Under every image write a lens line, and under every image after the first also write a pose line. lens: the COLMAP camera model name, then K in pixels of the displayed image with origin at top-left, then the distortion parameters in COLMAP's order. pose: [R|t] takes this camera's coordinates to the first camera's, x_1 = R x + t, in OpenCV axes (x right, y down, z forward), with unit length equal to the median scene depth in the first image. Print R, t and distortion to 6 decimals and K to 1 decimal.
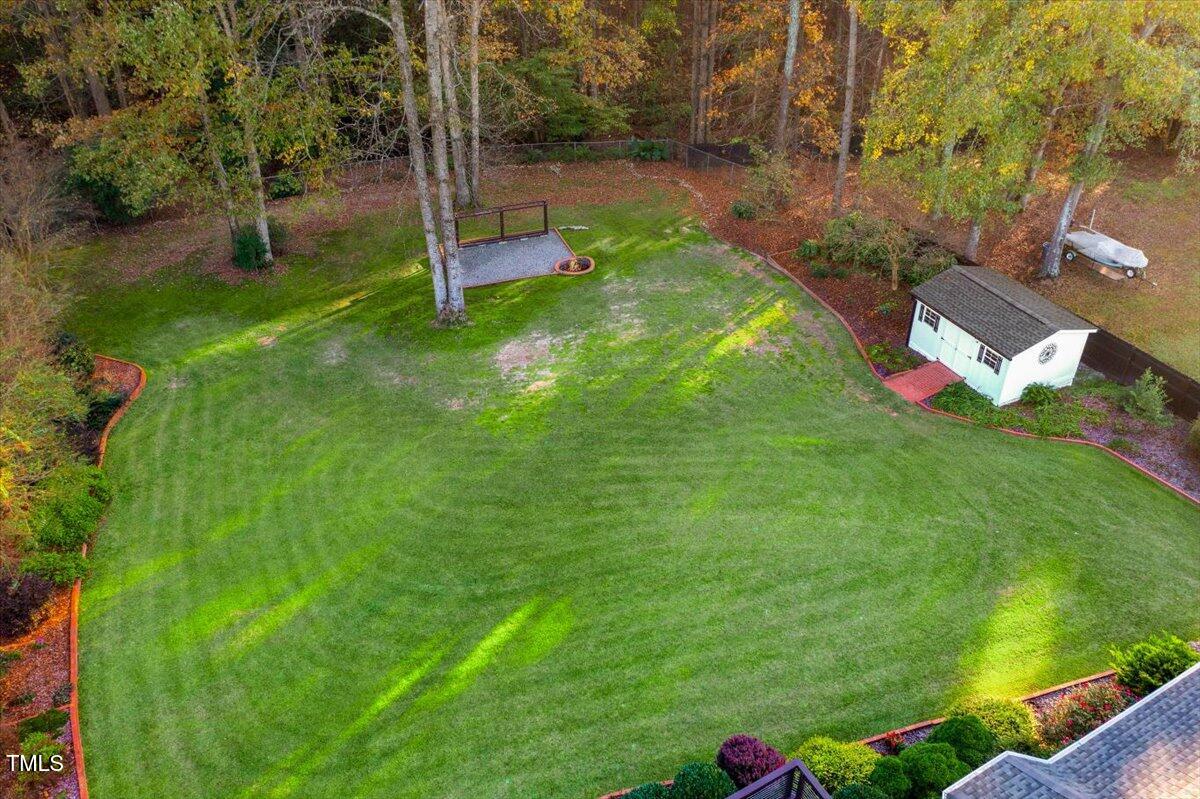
lens RADIAL K [[956.1, 0, 600.0], [0, 956.1, 399.5], [0, 0, 1]] dist [-0.008089, 0.002098]
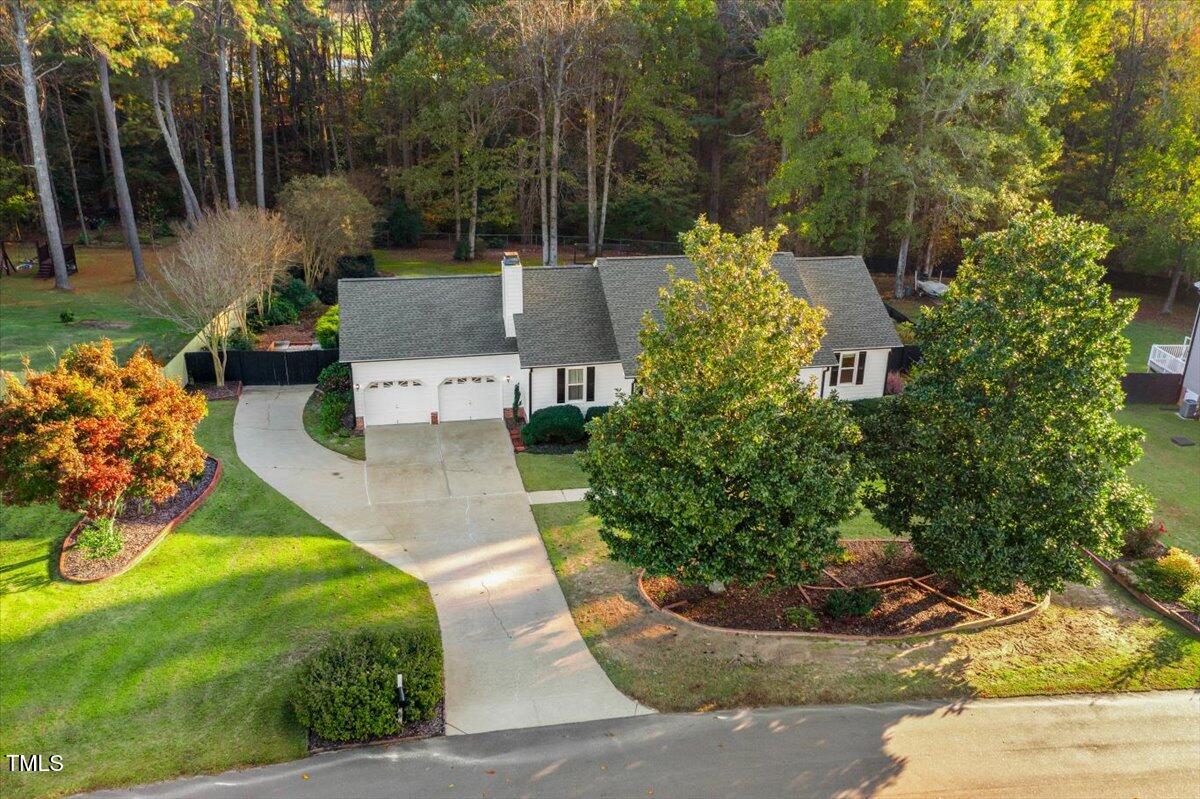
lens RADIAL K [[987.9, 0, 600.0], [0, 987.9, 399.5], [0, 0, 1]] dist [-0.006860, -0.010746]
pose [[0.956012, 0.131659, -0.262121, 0.497159], [-0.192500, 0.955861, -0.221977, 0.582444], [0.221326, 0.262671, 0.939159, -0.762748]]
